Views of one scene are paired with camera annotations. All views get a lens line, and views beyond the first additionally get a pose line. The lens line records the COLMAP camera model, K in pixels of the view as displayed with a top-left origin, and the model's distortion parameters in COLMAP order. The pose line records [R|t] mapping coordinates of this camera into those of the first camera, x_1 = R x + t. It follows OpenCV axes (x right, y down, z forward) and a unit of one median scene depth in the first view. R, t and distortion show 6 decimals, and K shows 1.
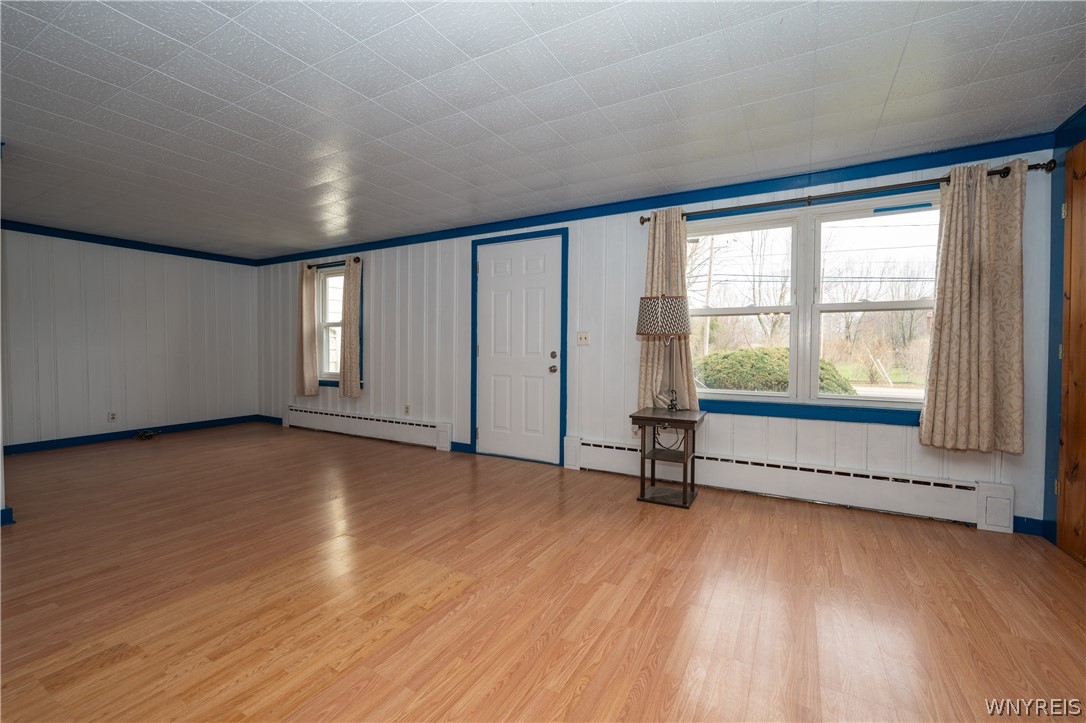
lens RADIAL K [[467.0, 0, 546.3], [0, 467.0, 351.2], [0, 0, 1]] dist [-0.001020, 0.000258]
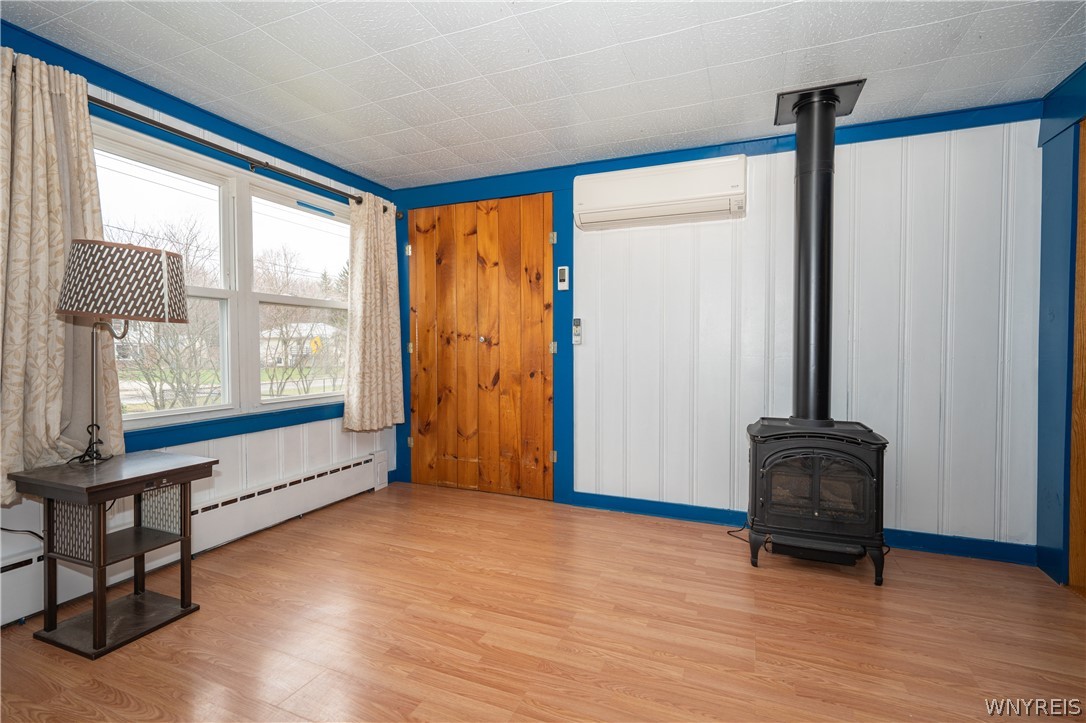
lens RADIAL K [[505.0, 0, 543.4], [0, 505.0, 360.0], [0, 0, 1]] dist [0.001008, 0.000171]
pose [[-0.114213, -0.031497, 0.992957, -0.434201], [0.009091, 0.999422, 0.032748, -0.007999], [-0.993415, 0.012768, -0.113860, 0.679537]]
